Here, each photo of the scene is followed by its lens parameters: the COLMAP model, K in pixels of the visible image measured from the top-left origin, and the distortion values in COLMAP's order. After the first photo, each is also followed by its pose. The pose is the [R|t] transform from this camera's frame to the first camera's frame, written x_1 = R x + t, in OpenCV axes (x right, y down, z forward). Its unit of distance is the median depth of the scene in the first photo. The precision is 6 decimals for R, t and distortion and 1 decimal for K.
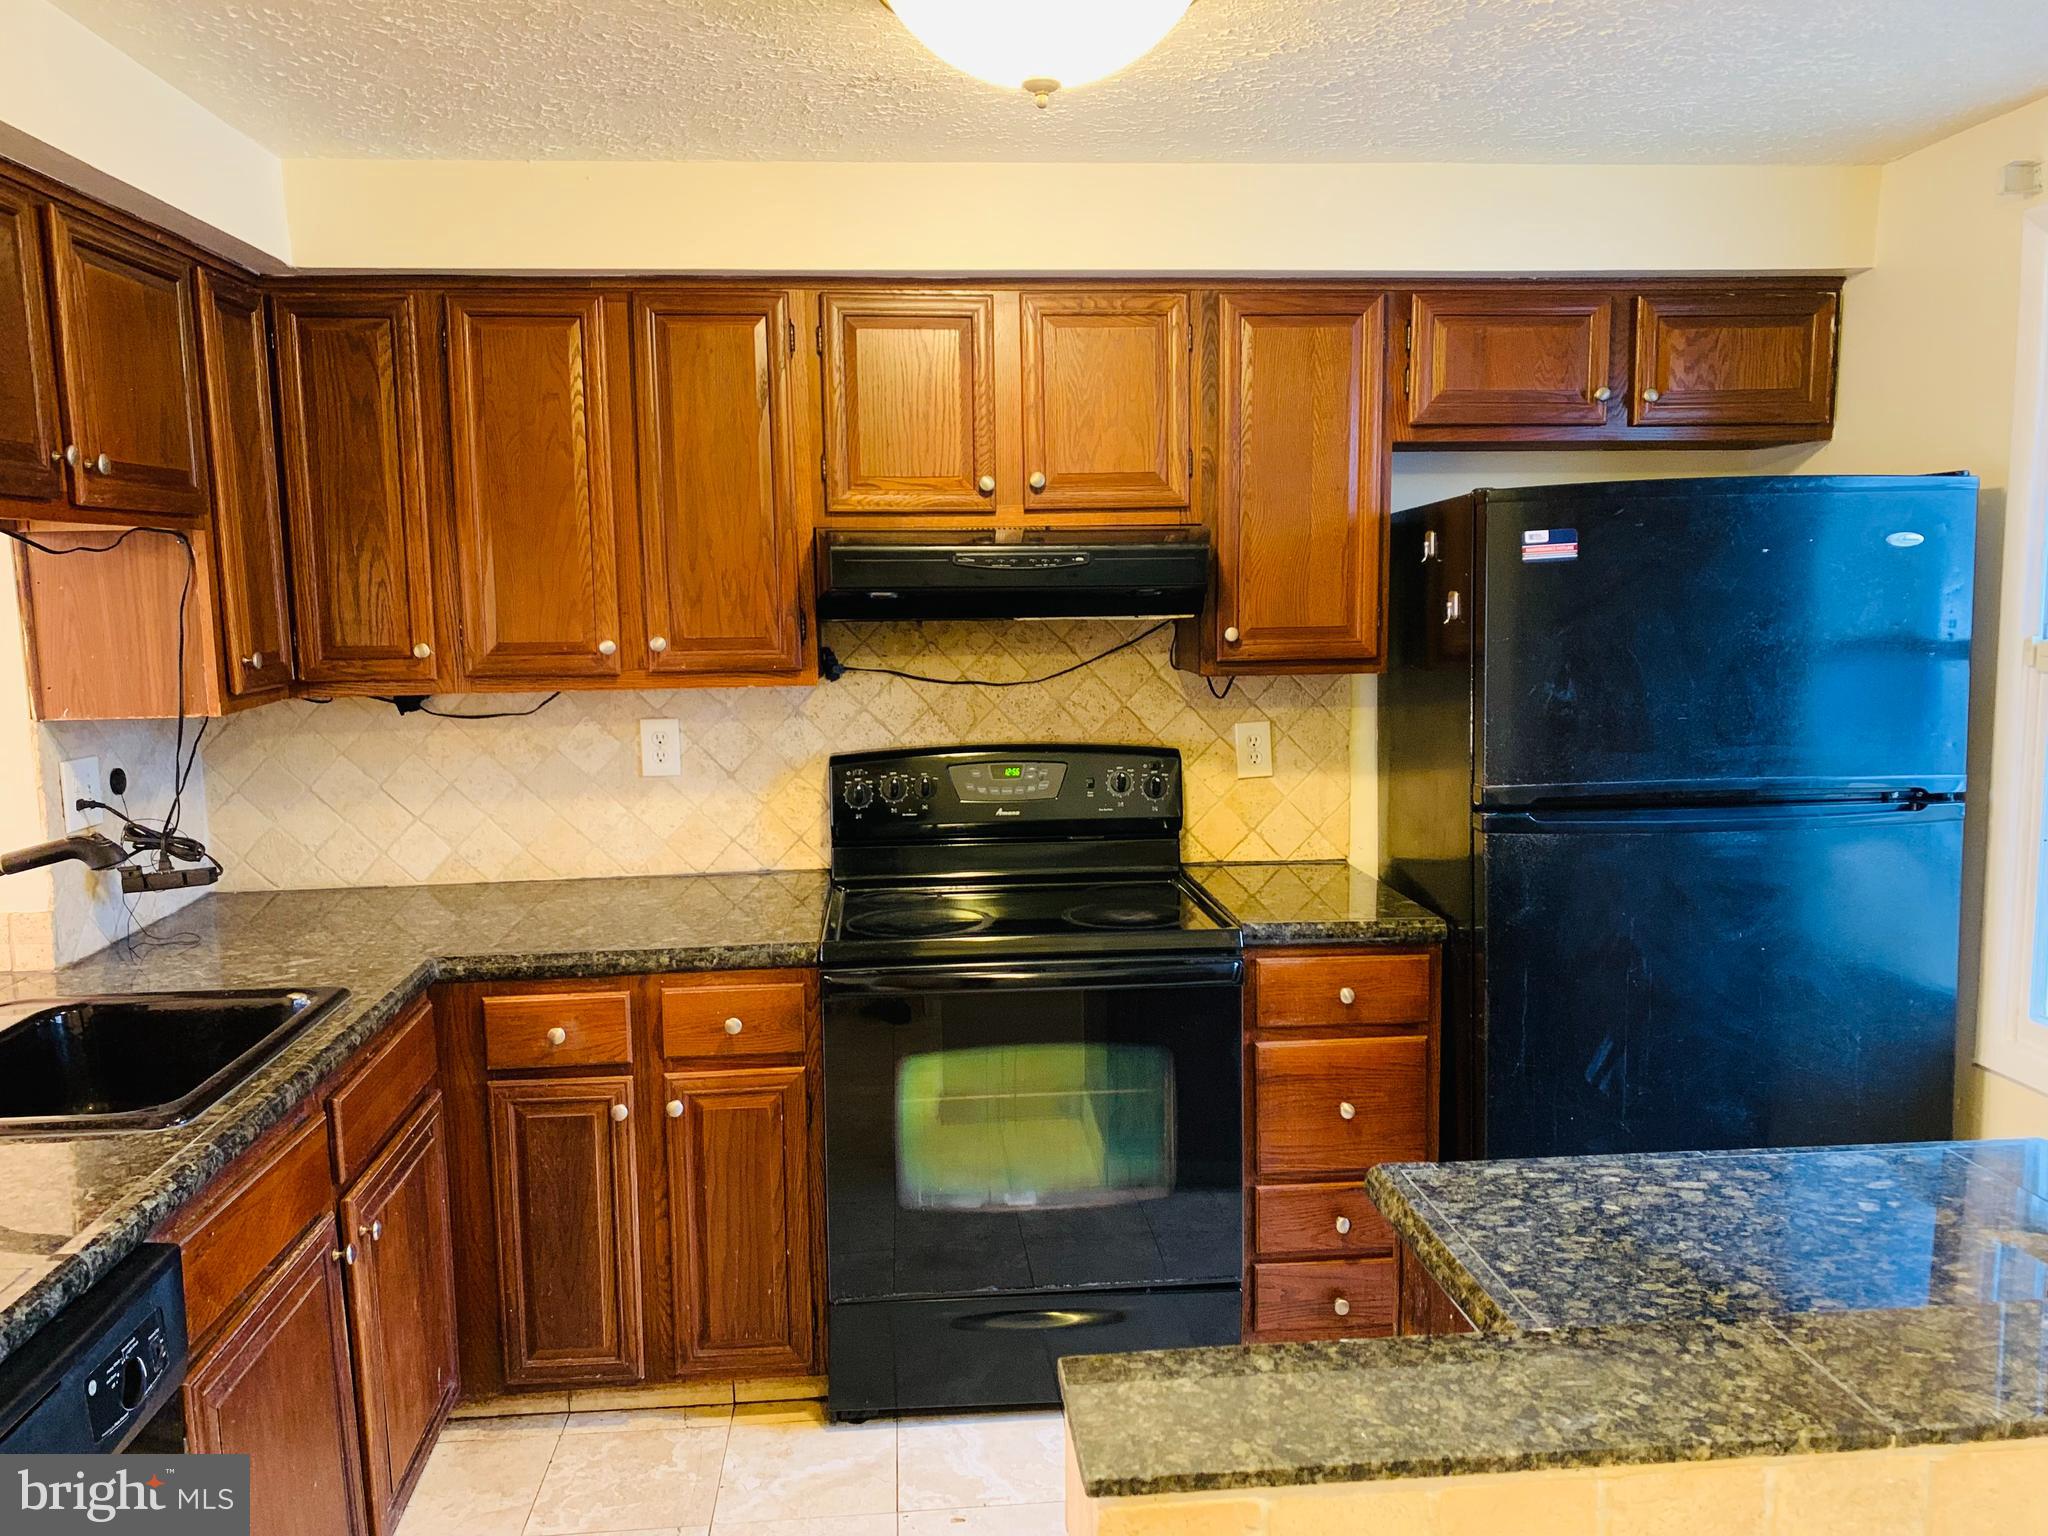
lens RADIAL K [[1566.8, 0, 1024.3], [0, 1566.8, 768.9], [0, 0, 1]] dist [0.048086, -0.043539]
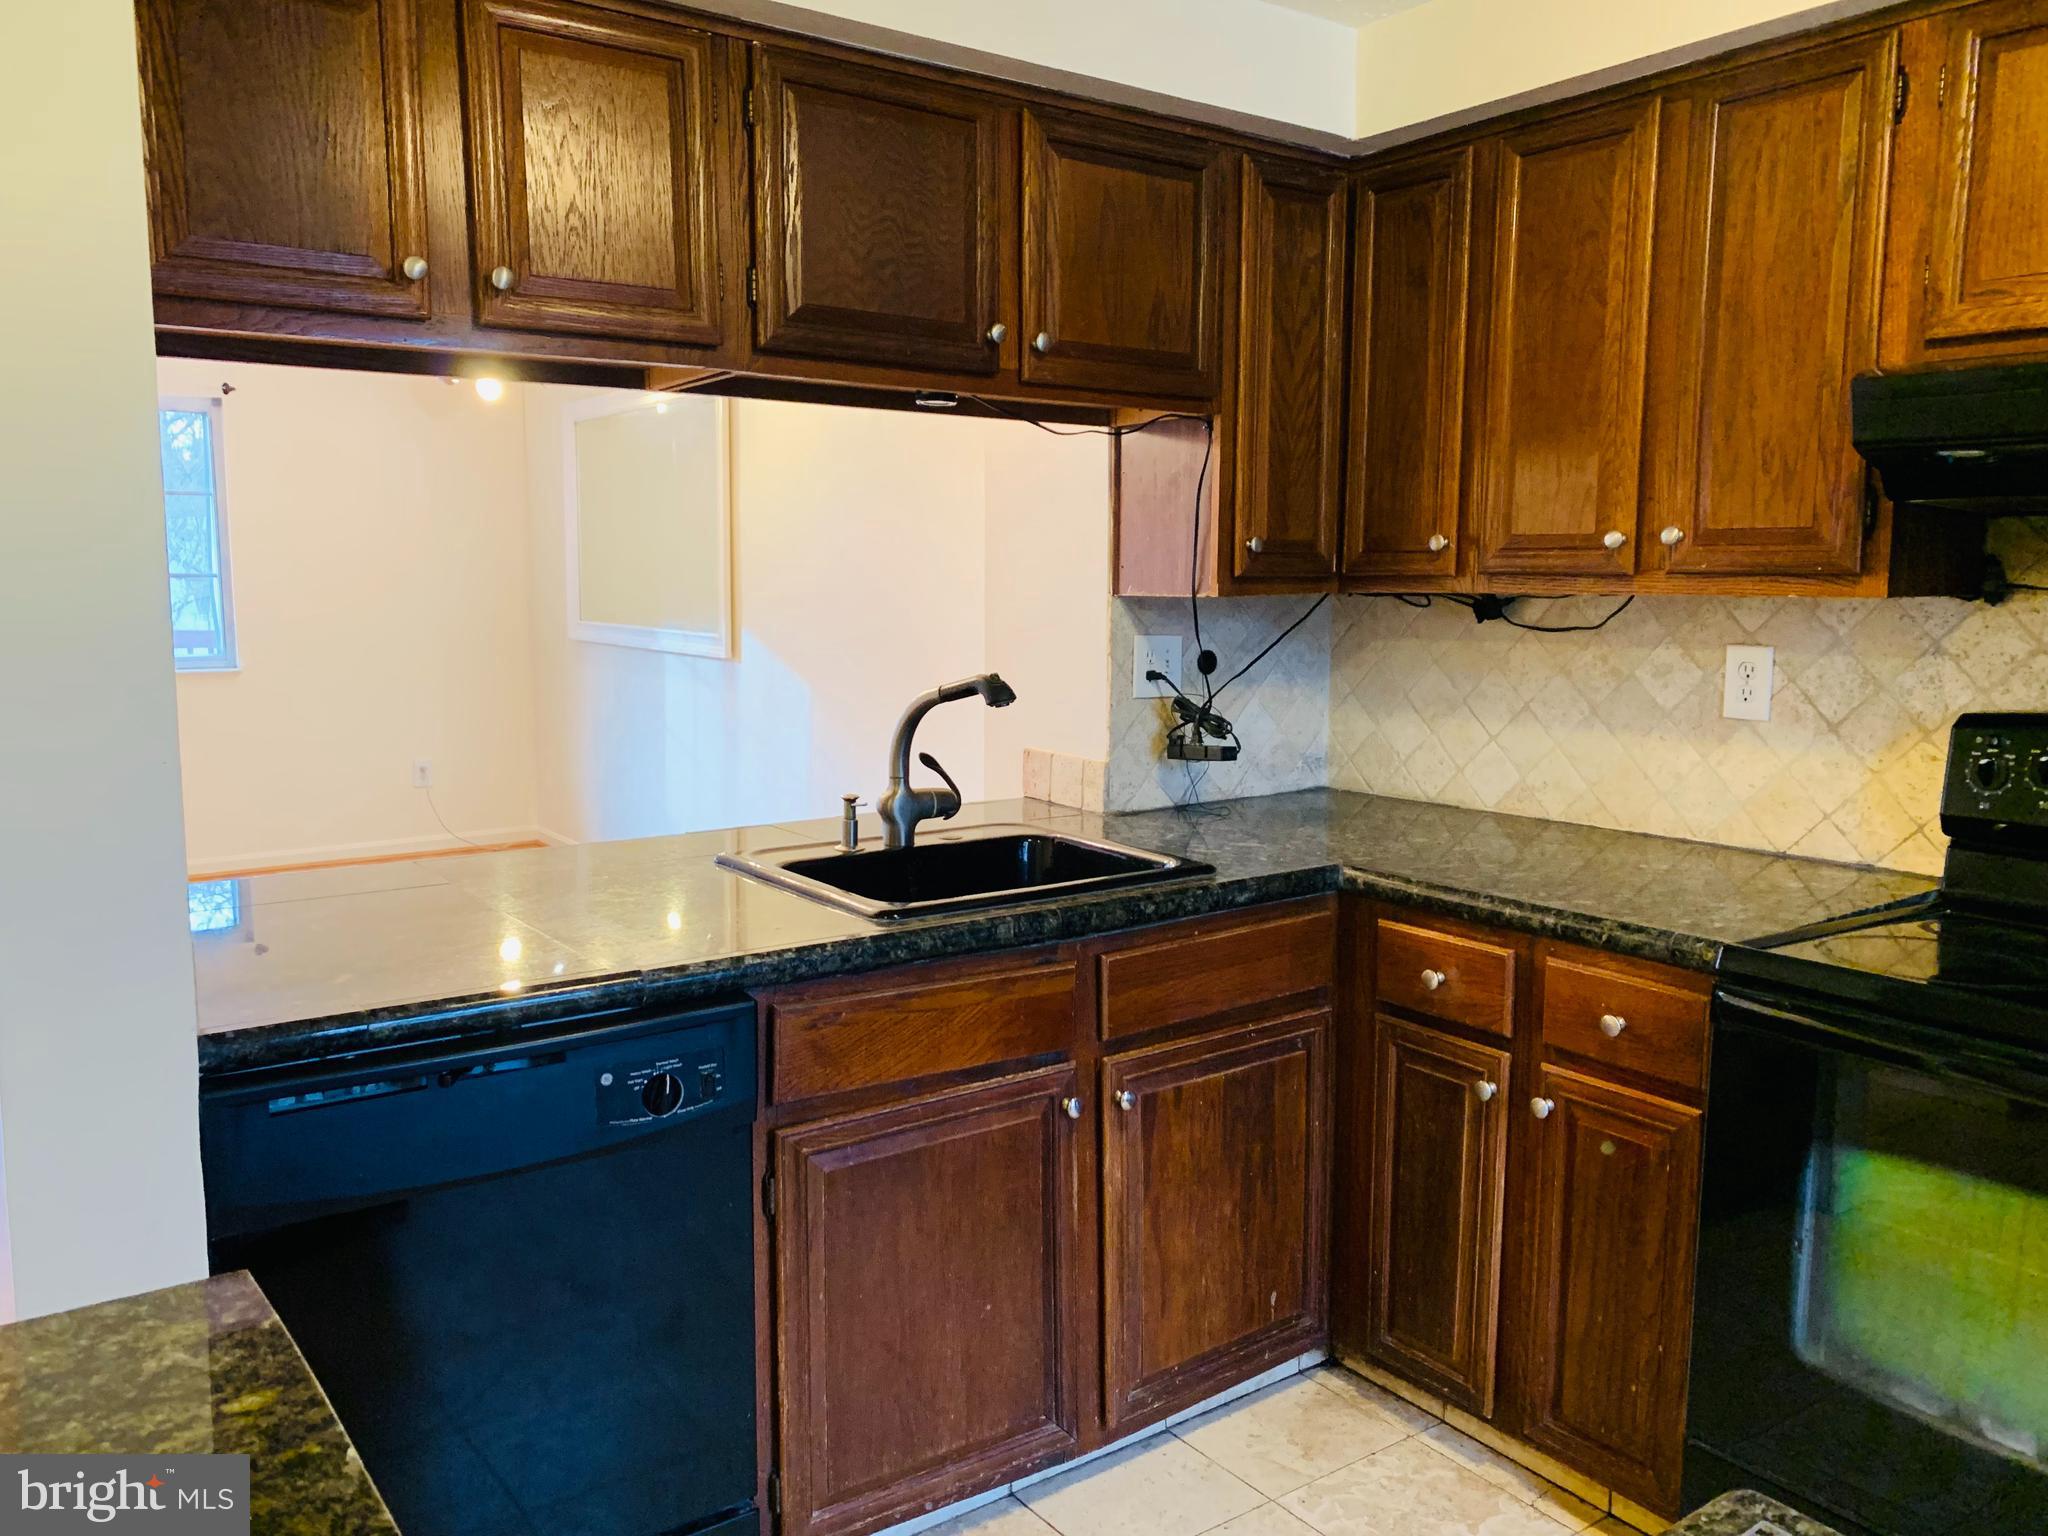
lens RADIAL K [[1566.8, 0, 1028.2], [0, 1566.8, 764.5], [0, 0, 1]] dist [0.048086, -0.043539]
pose [[0.519960, 0.123066, -0.845279, 0.281311], [-0.123614, 0.989991, 0.068095, 0.019529], [0.845199, 0.069082, 0.529968, 0.322492]]
